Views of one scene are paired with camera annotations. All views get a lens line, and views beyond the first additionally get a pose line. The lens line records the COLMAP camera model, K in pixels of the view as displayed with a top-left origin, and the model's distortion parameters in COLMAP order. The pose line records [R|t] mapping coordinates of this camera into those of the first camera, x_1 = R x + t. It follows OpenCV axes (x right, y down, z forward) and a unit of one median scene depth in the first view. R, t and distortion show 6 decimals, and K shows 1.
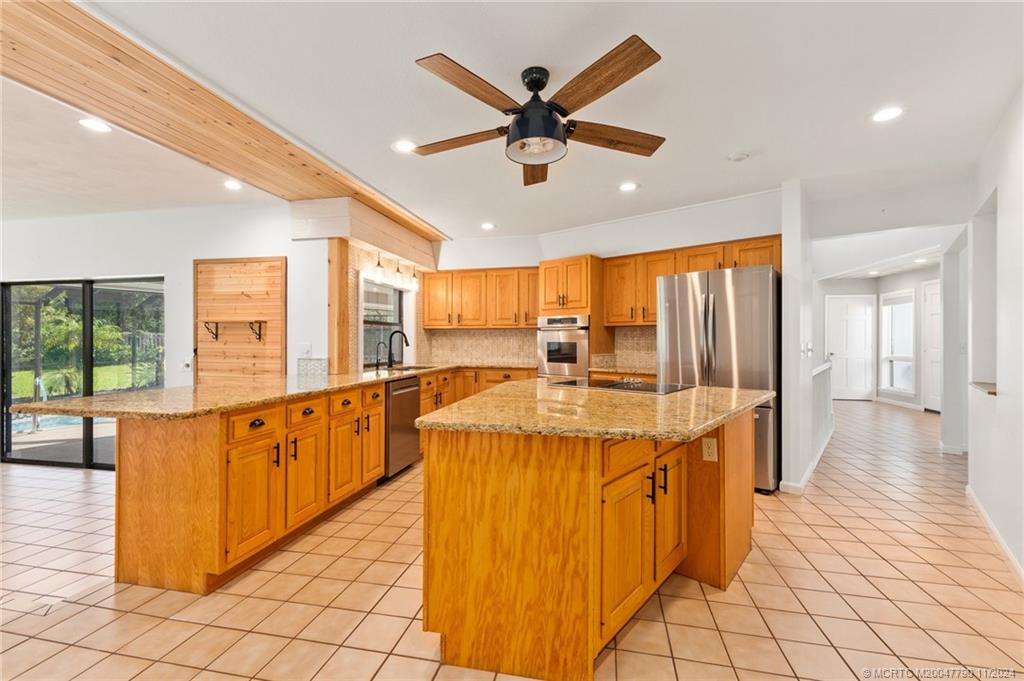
lens RADIAL K [[431.6, 0, 516.9], [0, 431.6, 339.0], [0, 0, 1]] dist [0.005742, 0.000070]
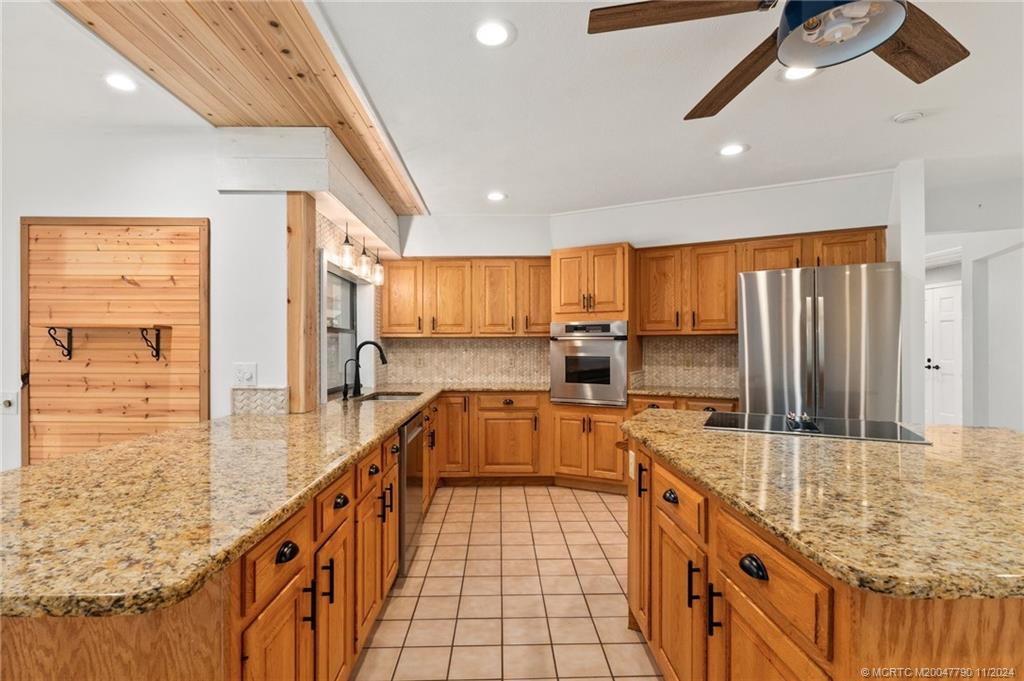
lens RADIAL K [[484.0, 0, 513.7], [0, 484.0, 347.2], [0, 0, 1]] dist [-0.003613, -0.001544]
pose [[0.974106, -0.001497, 0.226087, -0.261425], [0.000967, 0.999997, 0.002454, -0.013352], [-0.226090, -0.002172, 0.974104, 0.241126]]
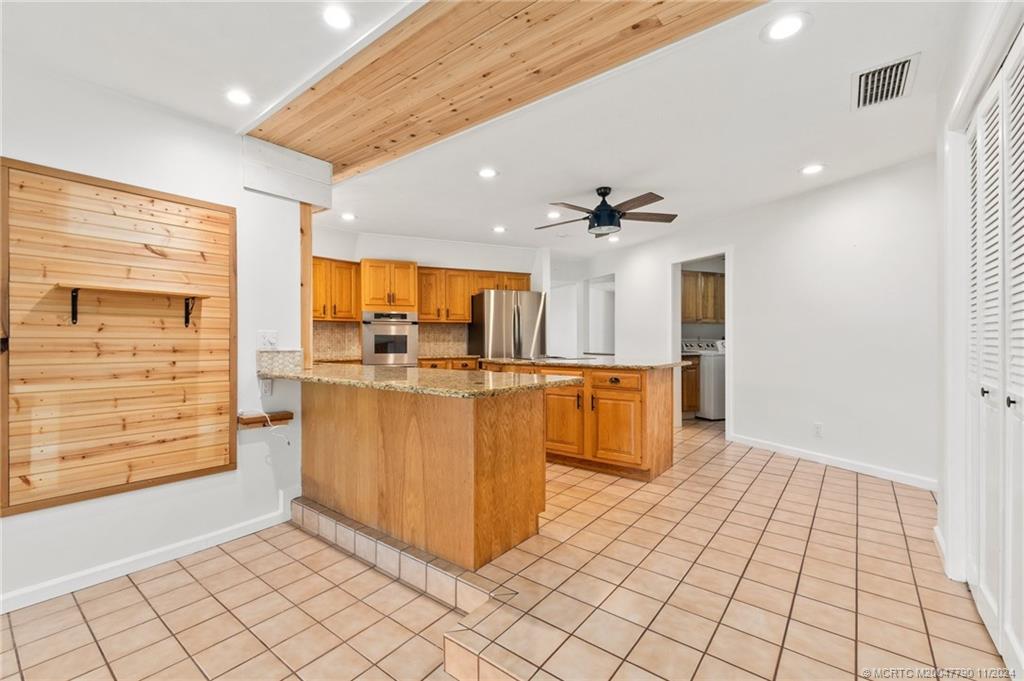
lens RADIAL K [[431.6, 0, 511.6], [0, 431.6, 340.4], [0, 0, 1]] dist [0.005742, 0.000070]
pose [[0.445532, -0.002027, 0.895263, -0.925642], [0.000493, 0.999998, 0.002019, 0.023650], [-0.895266, -0.000458, 0.445532, 0.264978]]
